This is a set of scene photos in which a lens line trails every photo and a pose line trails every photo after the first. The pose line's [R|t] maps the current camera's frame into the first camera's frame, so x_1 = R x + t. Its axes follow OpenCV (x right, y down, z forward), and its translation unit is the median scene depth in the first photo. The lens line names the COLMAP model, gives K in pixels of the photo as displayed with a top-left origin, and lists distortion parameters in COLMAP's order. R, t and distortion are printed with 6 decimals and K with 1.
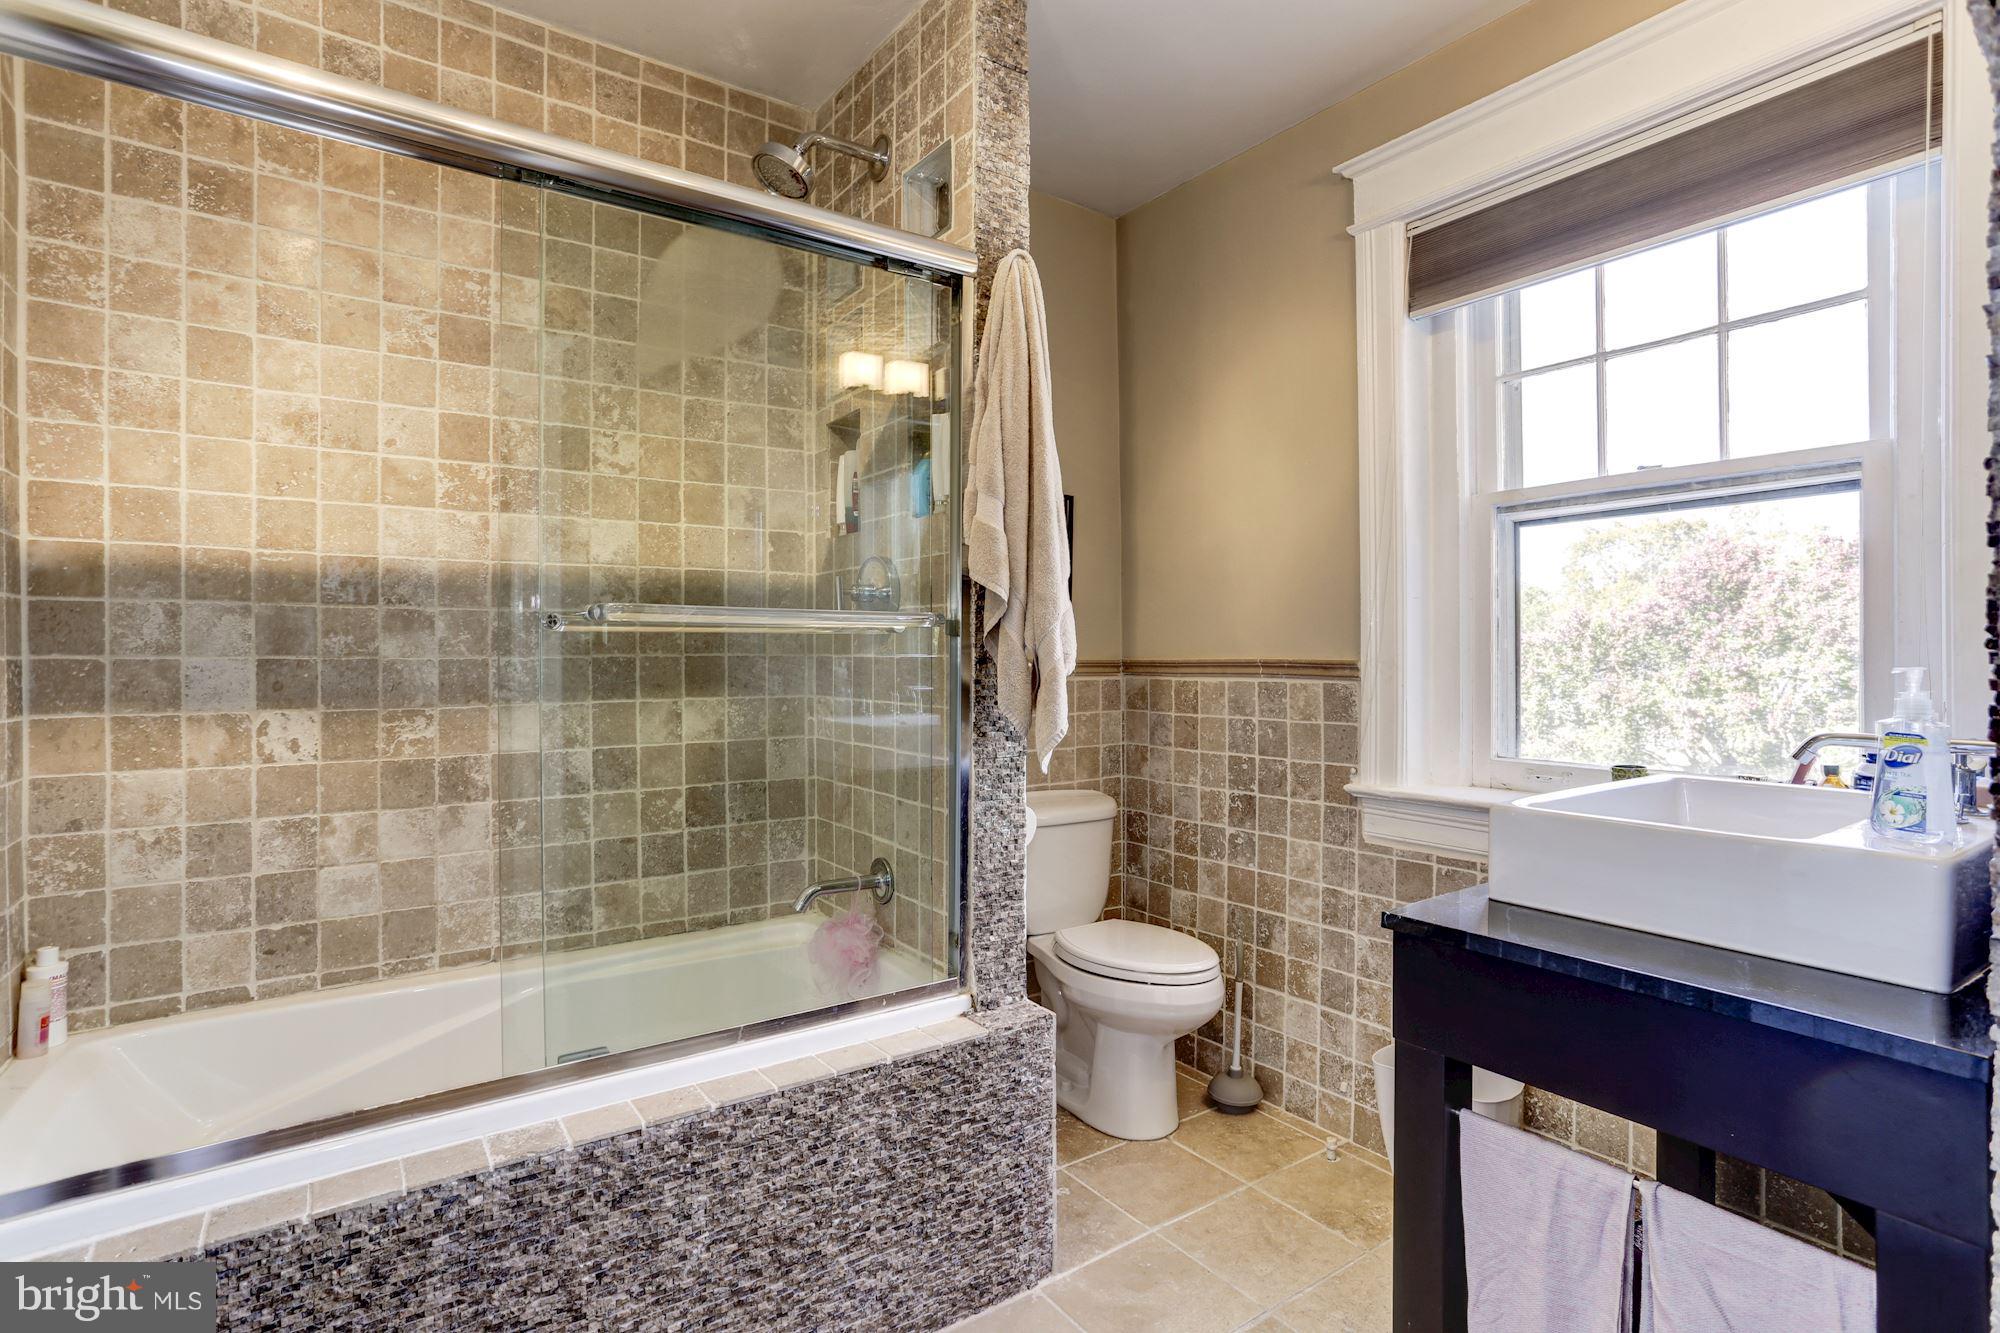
lens RADIAL K [[972.6, 0, 1015.8], [0, 972.6, 666.8], [0, 0, 1]] dist [-0.028353, 0.005311]
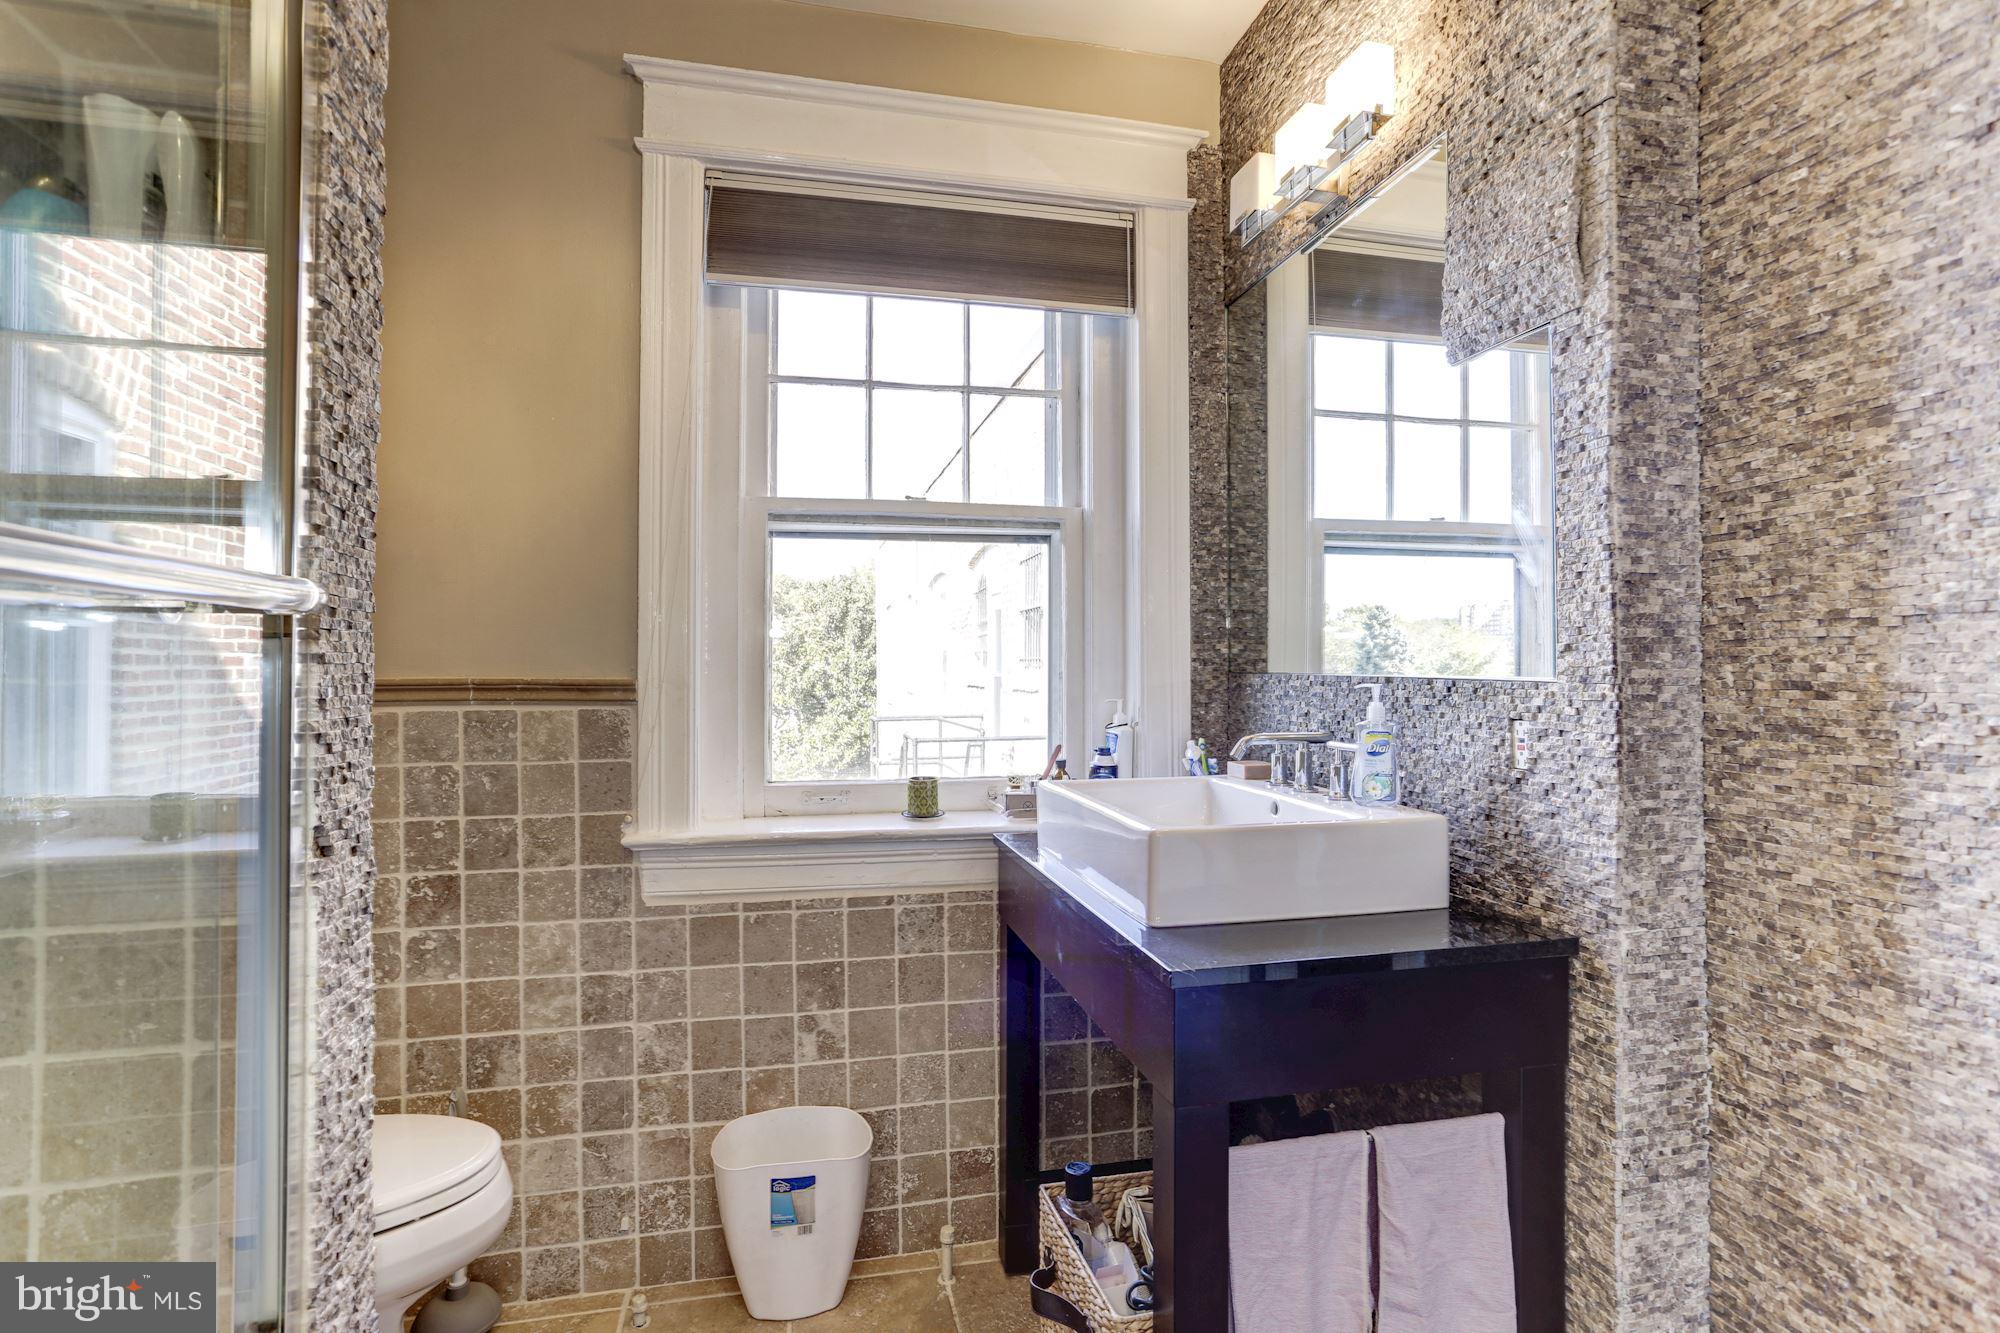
lens RADIAL K [[972.6, 0, 1003.4], [0, 972.6, 661.9], [0, 0, 1]] dist [-0.028353, 0.005311]
pose [[0.399360, 0.007381, 0.916765, -0.252454], [0.009386, 0.999882, -0.012139, -0.008507], [-0.916746, 0.013453, 0.399243, 0.395925]]
